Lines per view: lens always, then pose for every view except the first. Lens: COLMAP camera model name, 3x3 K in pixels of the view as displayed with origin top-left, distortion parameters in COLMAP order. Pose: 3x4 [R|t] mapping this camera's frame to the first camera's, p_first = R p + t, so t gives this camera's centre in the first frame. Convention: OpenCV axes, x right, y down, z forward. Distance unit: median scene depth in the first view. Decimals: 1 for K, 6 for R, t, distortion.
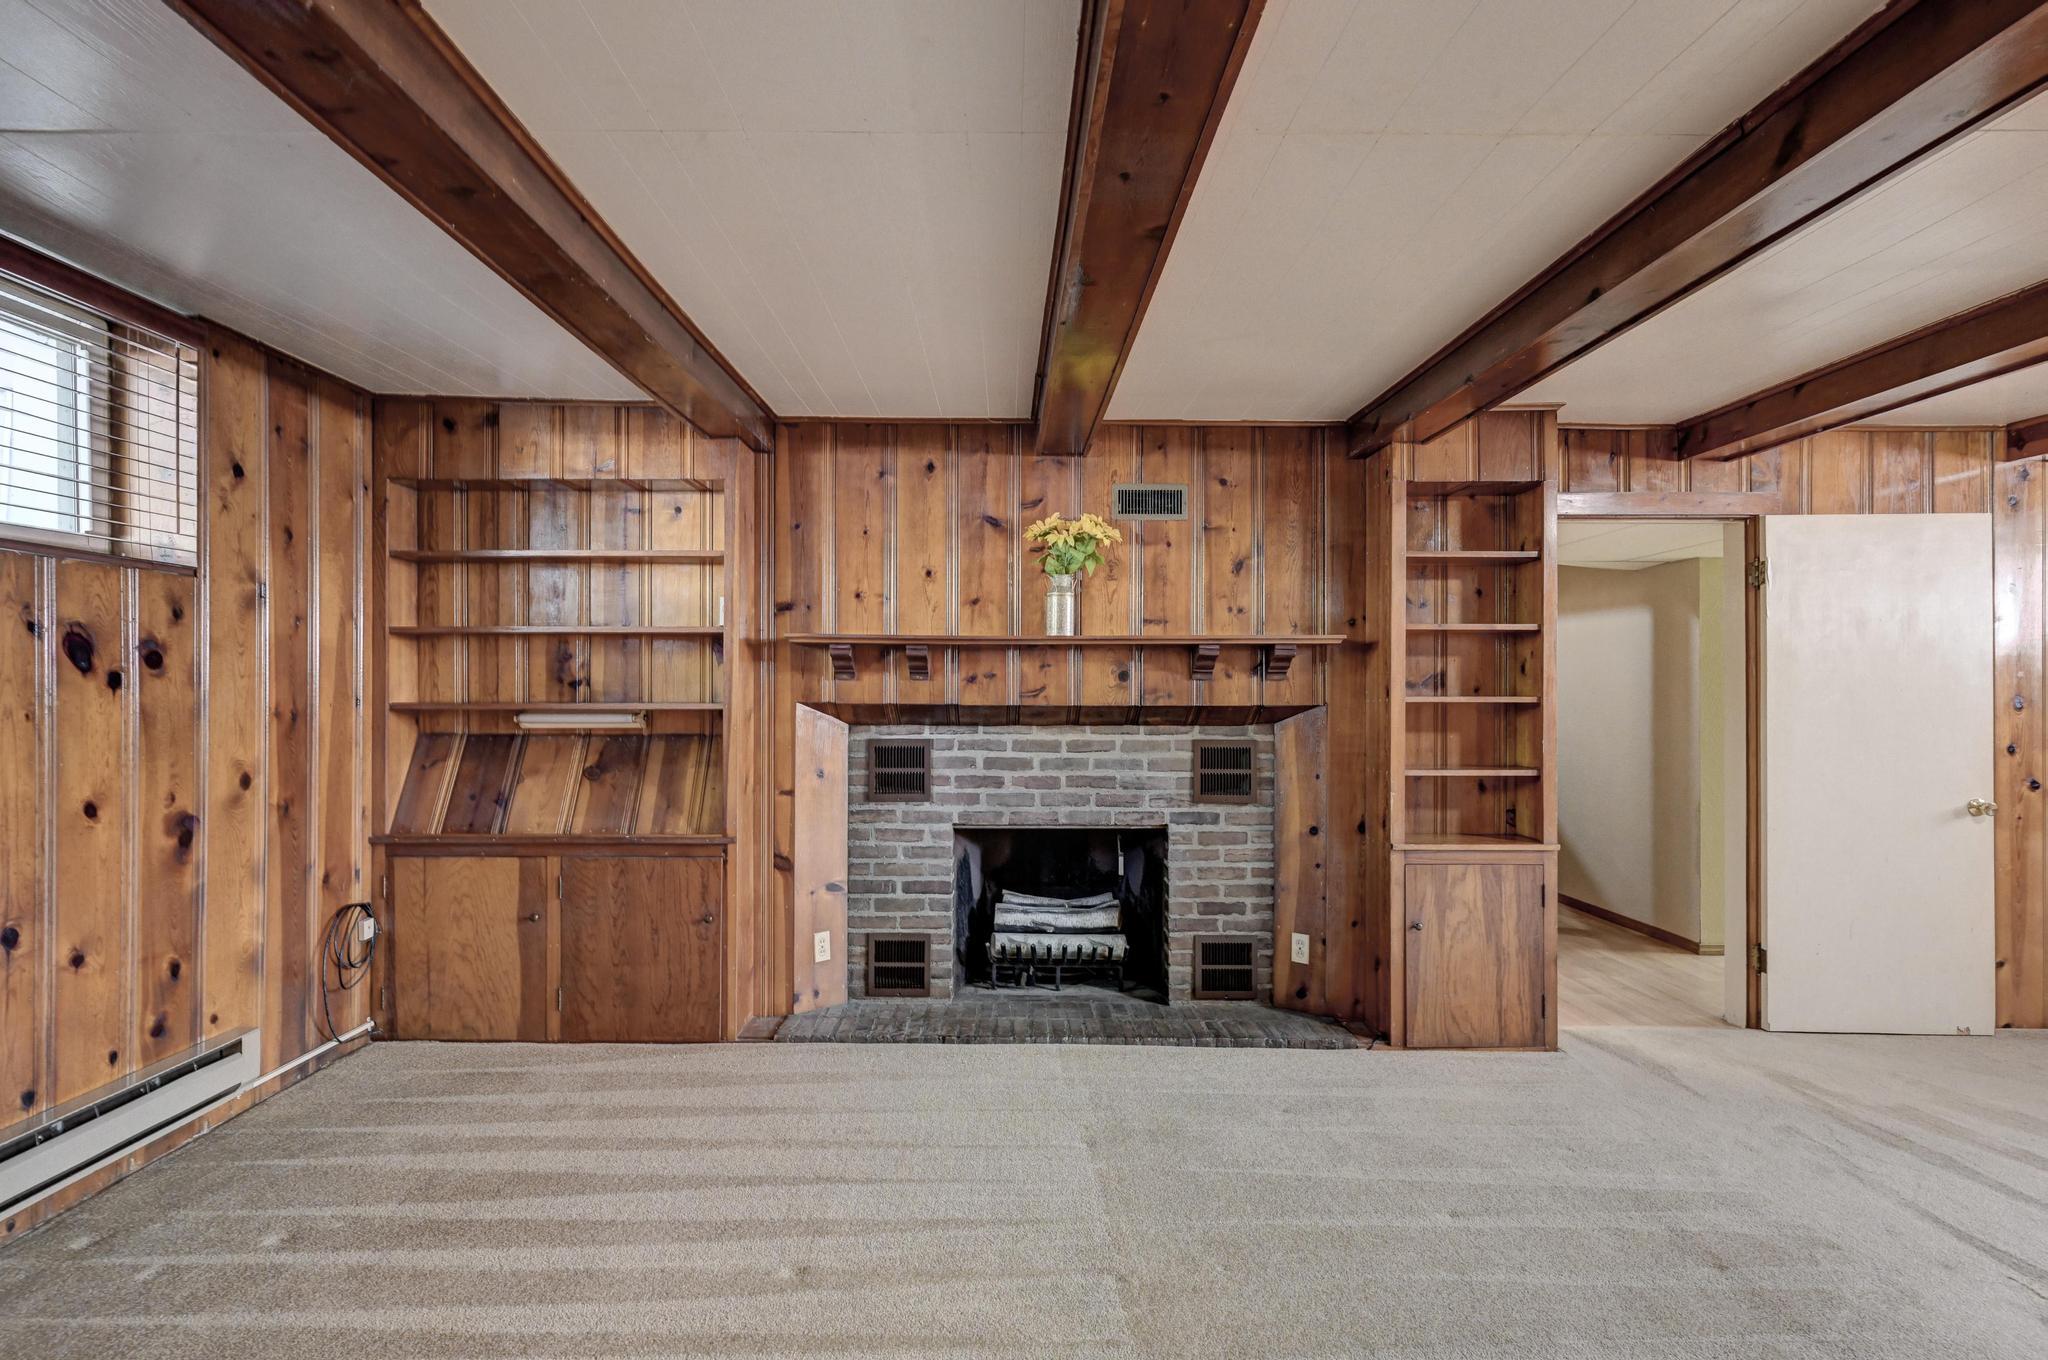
lens RADIAL K [[1032.2, 0, 1024.0], [0, 1032.2, 680.0], [0, 0, 1]] dist [-0.000600, 0.000022]
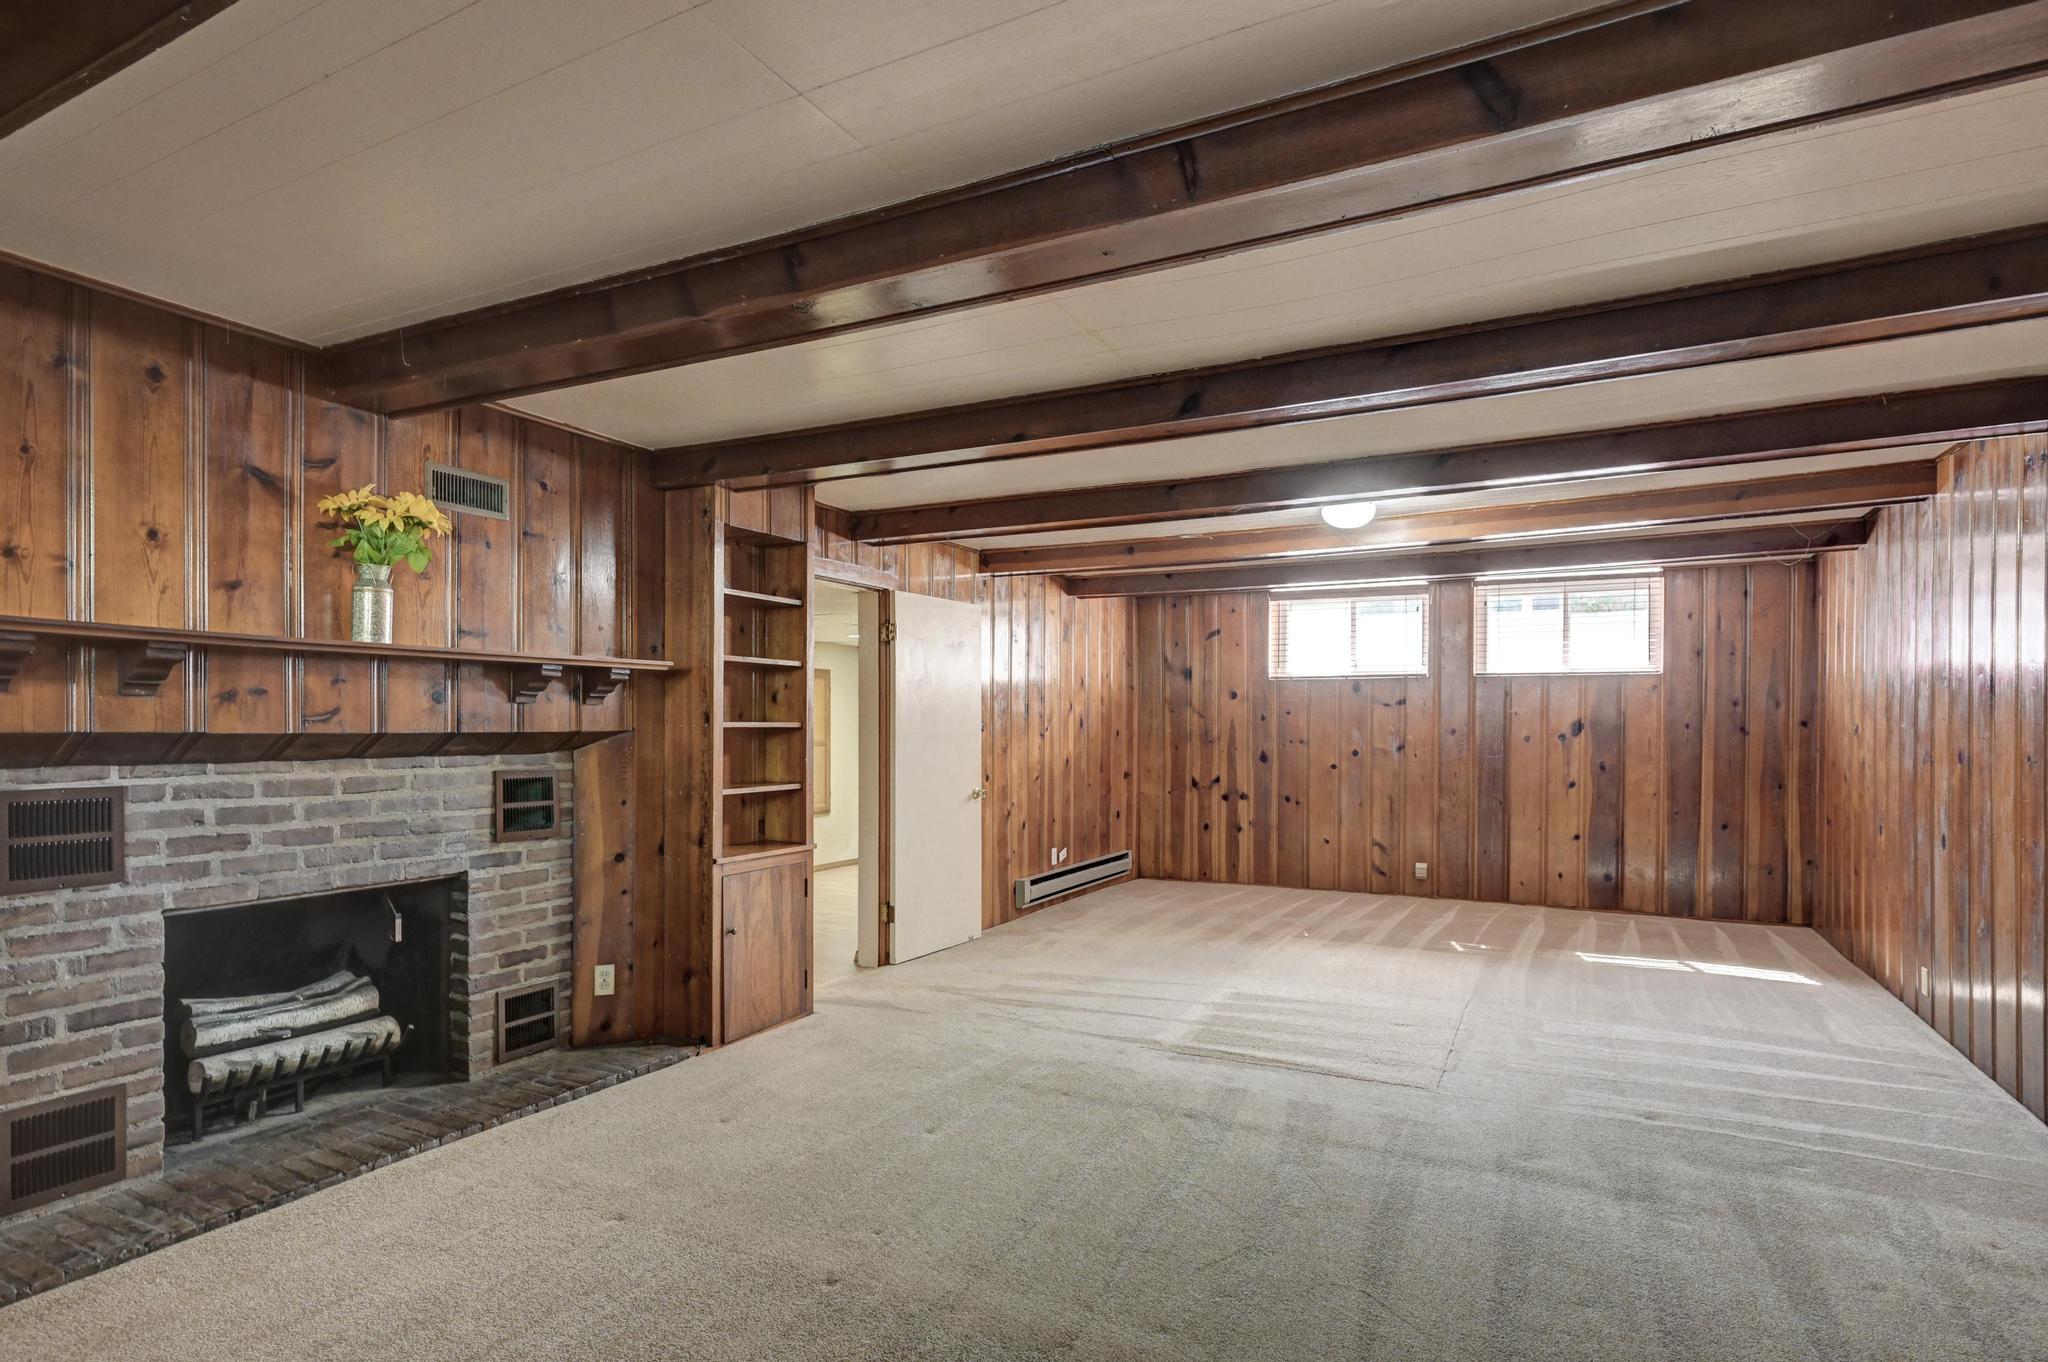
lens RADIAL K [[1042.3, 0, 1024.3], [0, 1042.3, 719.2], [0, 0, 1]] dist [-0.000898, 0.000240]
pose [[0.465755, 0.003547, 0.884907, -0.420105], [-0.017068, 0.999842, 0.004976, 0.001816], [-0.884749, -0.017421, 0.465742, 0.194962]]
